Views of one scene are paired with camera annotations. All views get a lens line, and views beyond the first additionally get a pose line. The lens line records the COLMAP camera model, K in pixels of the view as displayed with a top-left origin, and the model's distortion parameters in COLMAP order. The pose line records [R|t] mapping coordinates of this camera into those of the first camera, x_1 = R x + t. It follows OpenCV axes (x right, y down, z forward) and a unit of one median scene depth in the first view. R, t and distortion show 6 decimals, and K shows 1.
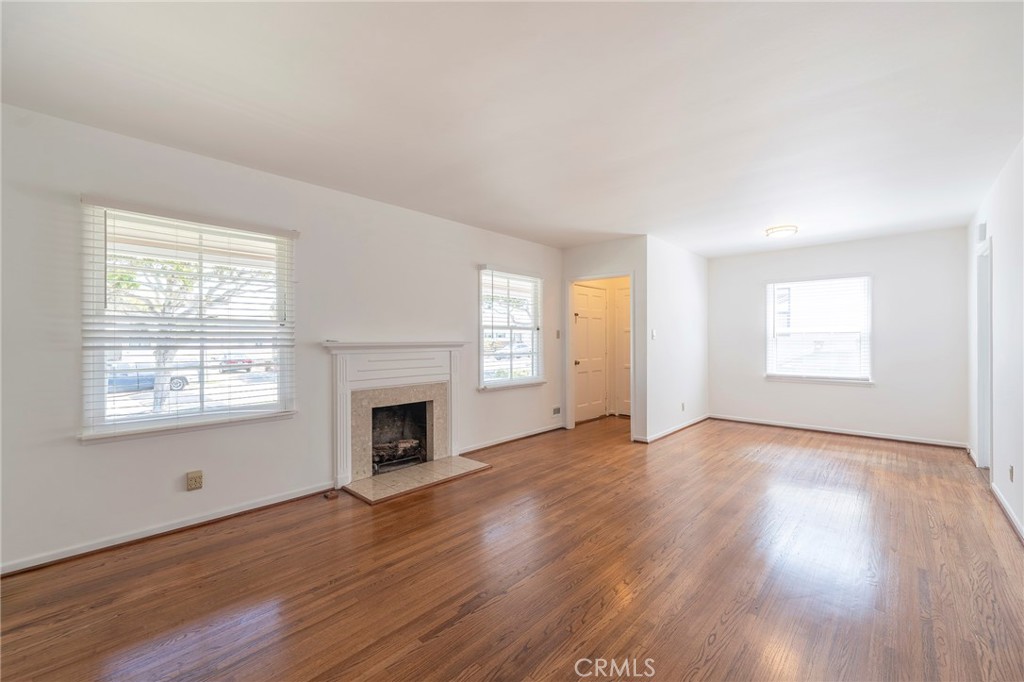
lens RADIAL K [[426.7, 0, 515.4], [0, 426.7, 338.8], [0, 0, 1]] dist [0.001223, 0.000047]
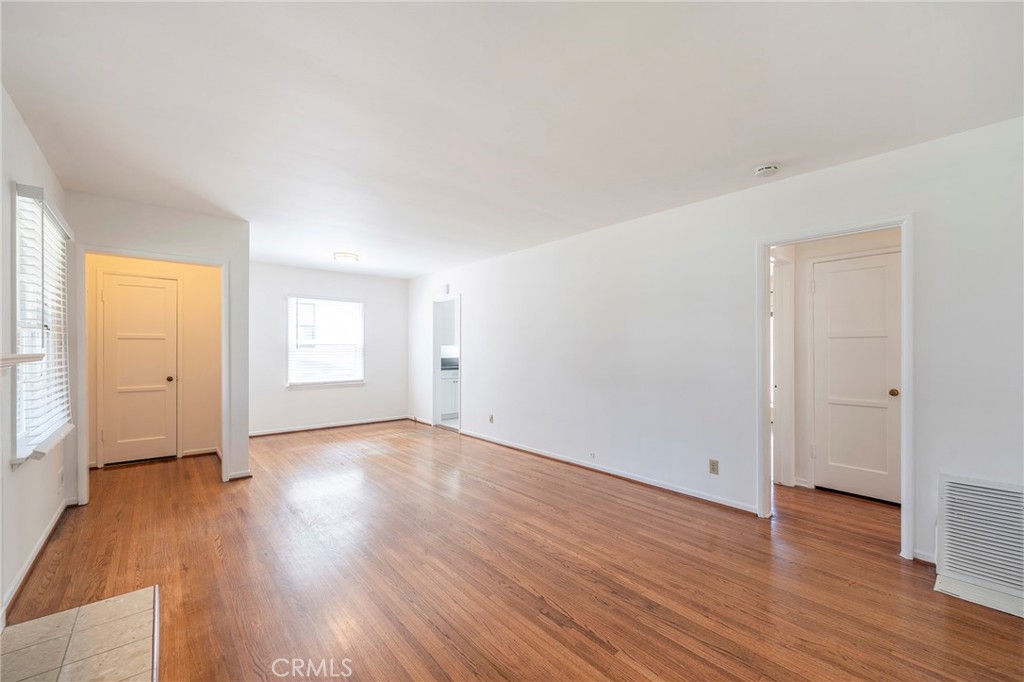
lens RADIAL K [[408.9, 0, 530.3], [0, 408.9, 349.7], [0, 0, 1]] dist [-0.001598, -0.000113]
pose [[0.100828, 0.001466, 0.994903, -0.551218], [-0.000212, 0.999999, -0.001452, 0.001481], [-0.994904, -0.000065, 0.100828, 0.511172]]
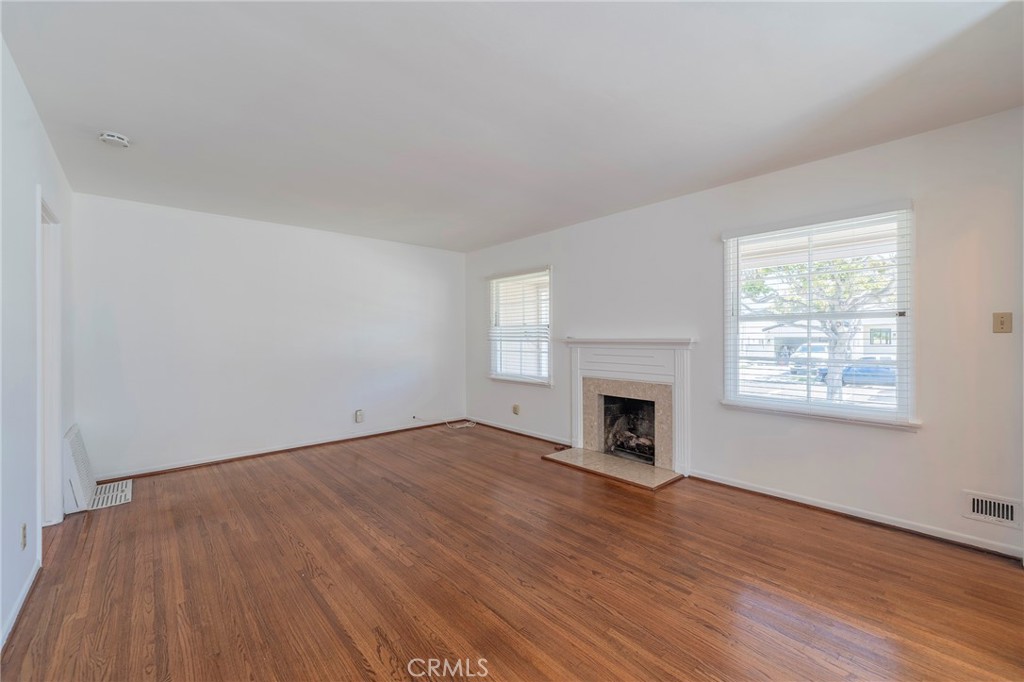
lens RADIAL K [[426.7, 0, 515.4], [0, 426.7, 338.8], [0, 0, 1]] dist [0.001223, 0.000047]
pose [[-0.121287, 0.003521, -0.992611, 0.845044], [0.002325, 0.999992, 0.003263, 0.003681], [0.992615, -0.001913, -0.121295, 0.892946]]
